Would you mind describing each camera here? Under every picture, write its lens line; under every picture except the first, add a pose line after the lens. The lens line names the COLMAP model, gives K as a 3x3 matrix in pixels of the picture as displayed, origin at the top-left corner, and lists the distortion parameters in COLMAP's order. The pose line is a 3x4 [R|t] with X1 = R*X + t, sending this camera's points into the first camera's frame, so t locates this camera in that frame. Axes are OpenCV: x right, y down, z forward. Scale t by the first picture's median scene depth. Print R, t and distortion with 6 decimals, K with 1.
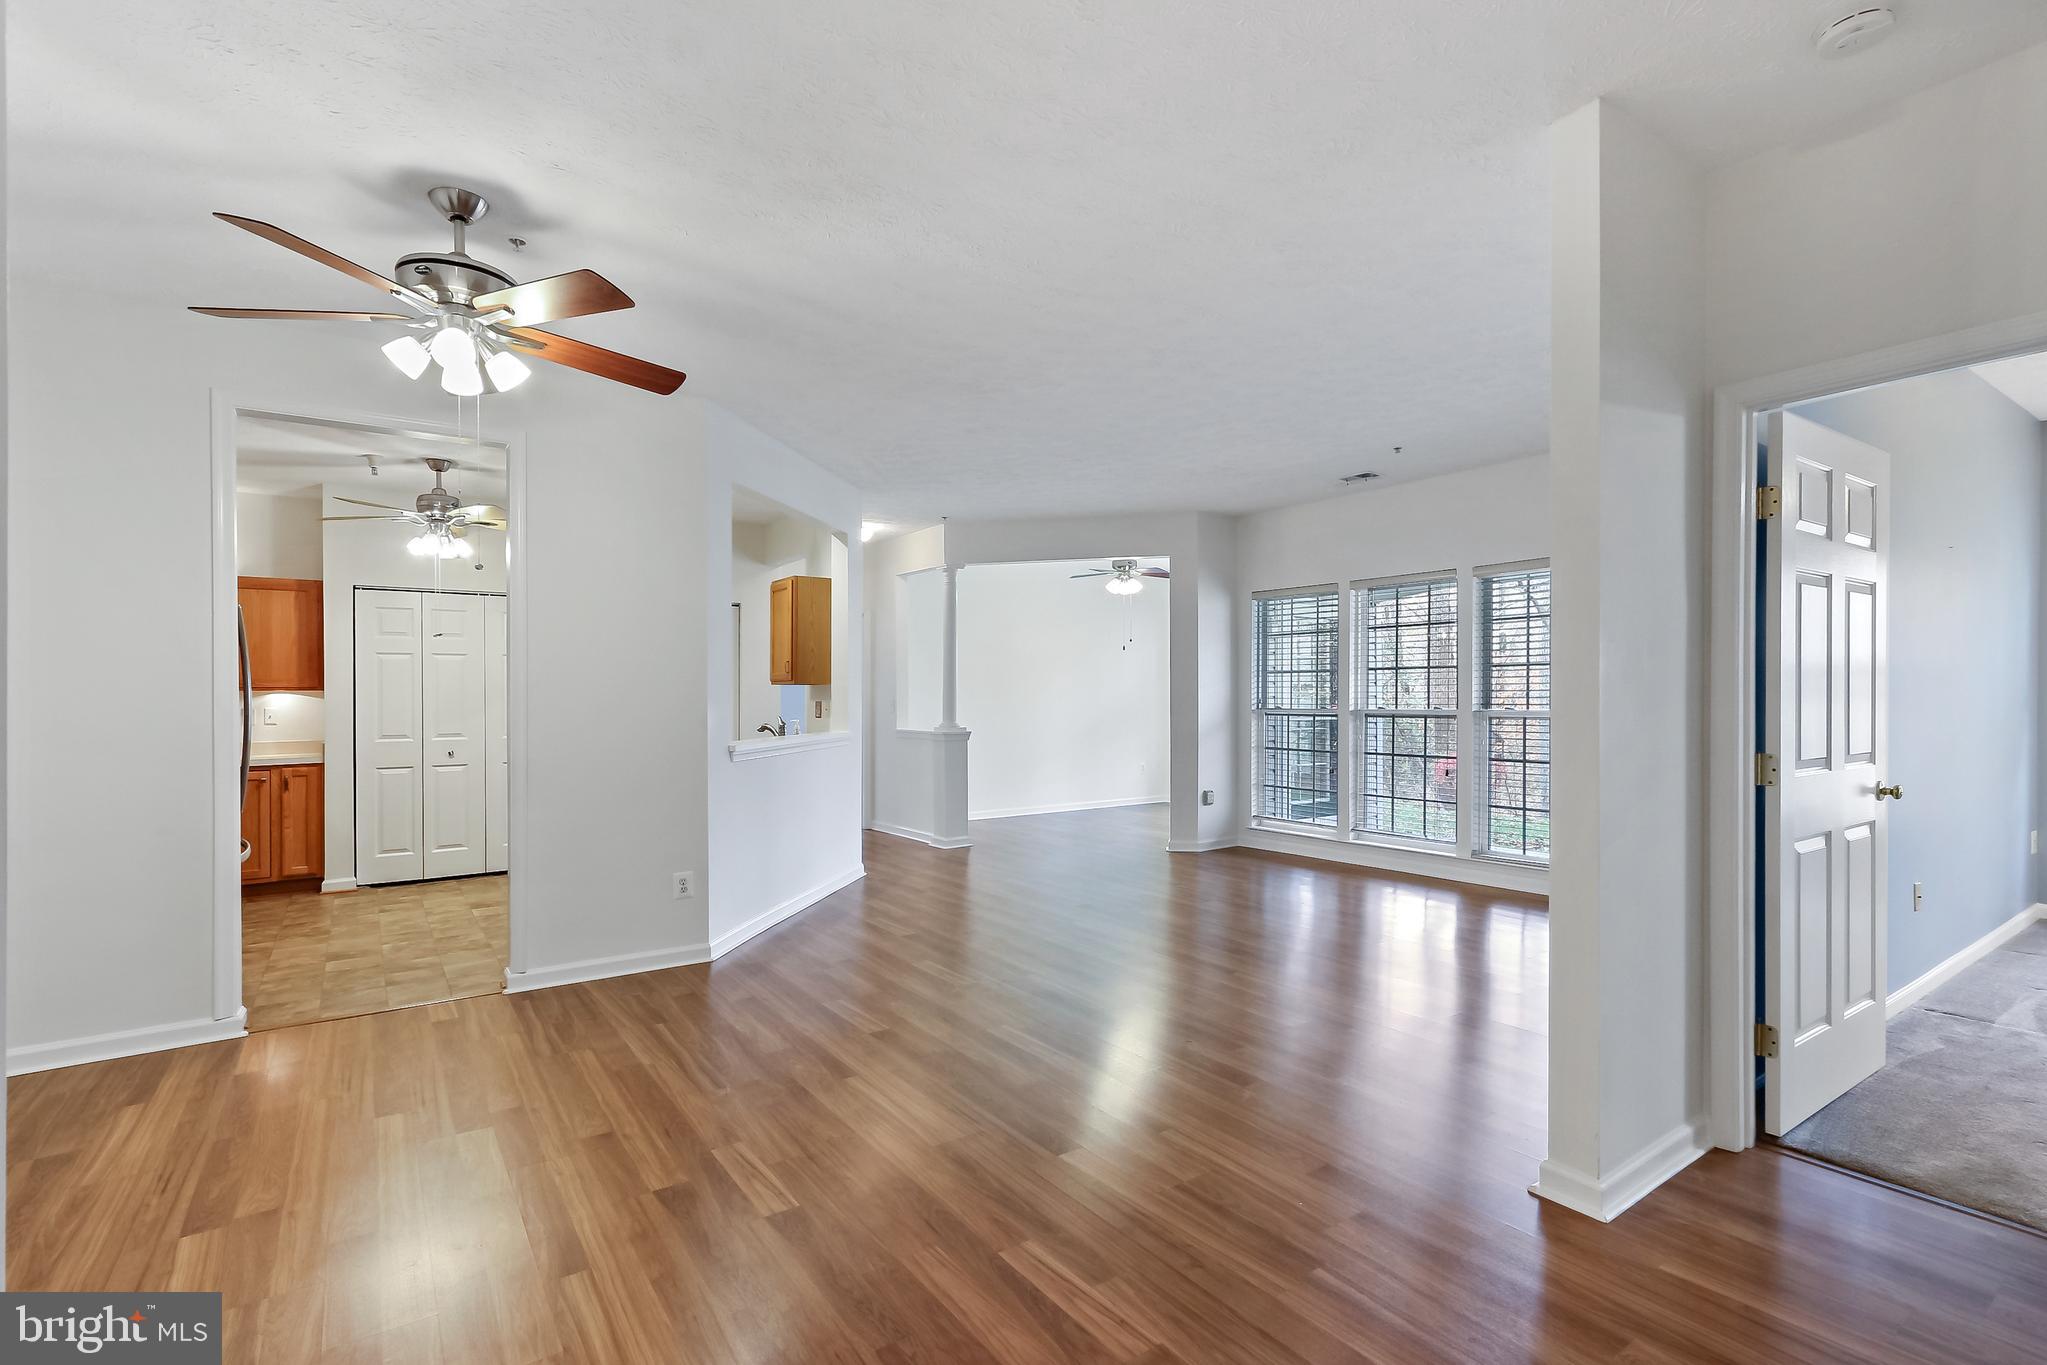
lens RADIAL K [[944.7, 0, 1036.2], [0, 944.7, 704.8], [0, 0, 1]] dist [-0.001617, 0.004659]
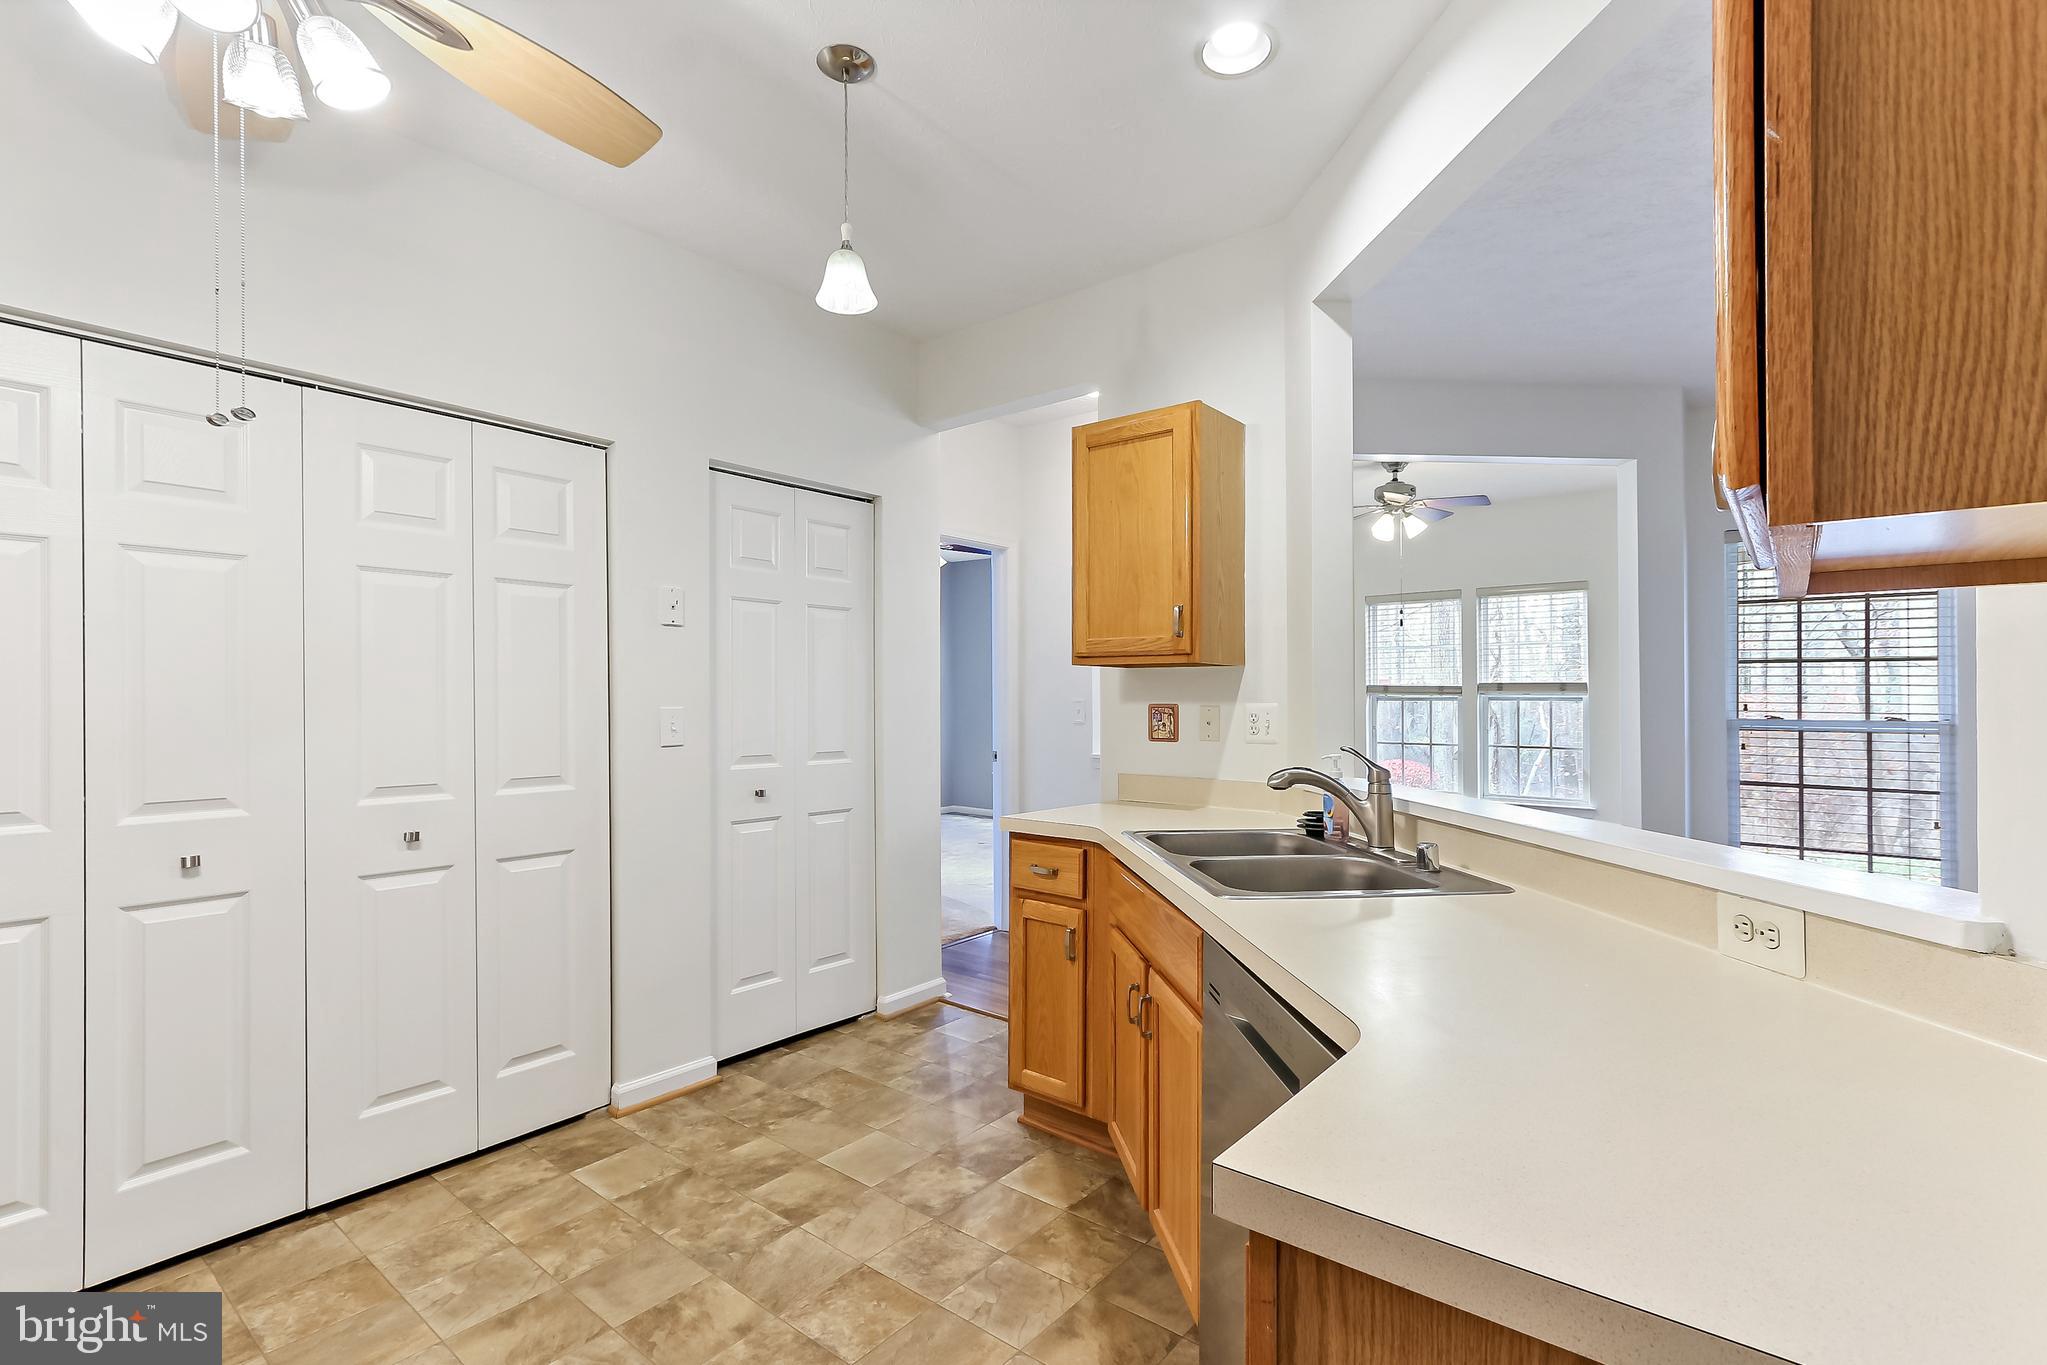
lens RADIAL K [[944.7, 0, 1029.6], [0, 944.7, 709.2], [0, 0, 1]] dist [-0.001617, 0.004659]
pose [[0.962074, 0.003881, 0.272763, -0.440093], [-0.004713, 0.999986, 0.002398, -0.002290], [-0.272750, -0.003593, 0.962078, 0.625048]]
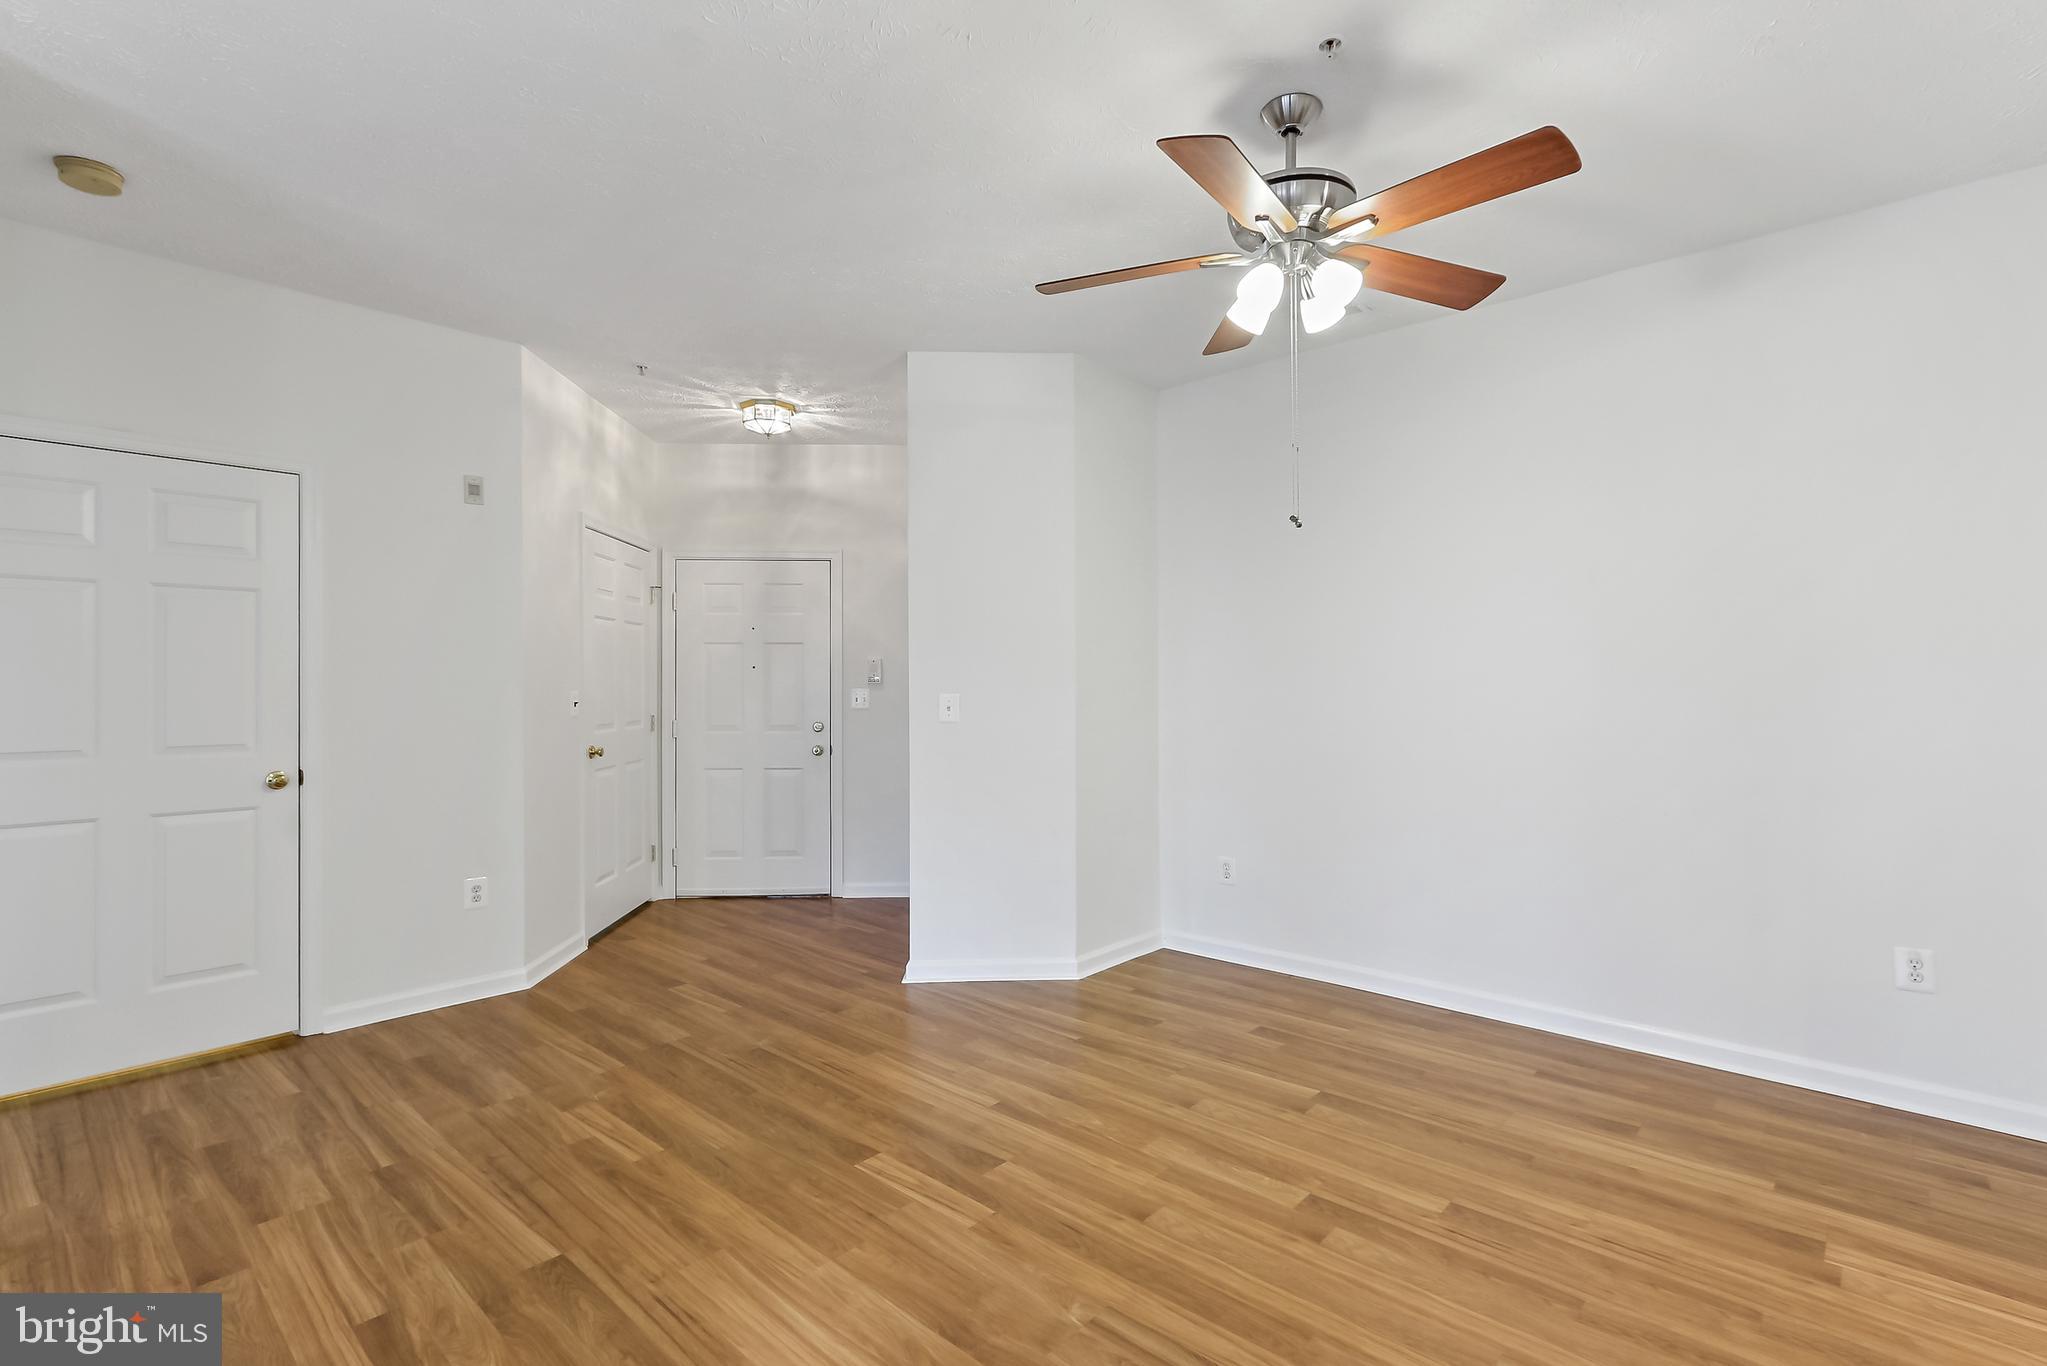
lens RADIAL K [[944.7, 0, 1035.6], [0, 944.7, 709.4], [0, 0, 1]] dist [-0.001617, 0.004659]
pose [[-0.975781, 0.015770, -0.218182, -0.079907], [0.008424, 0.999367, 0.034558, -0.005653], [0.218589, 0.031883, -0.975296, 0.730189]]
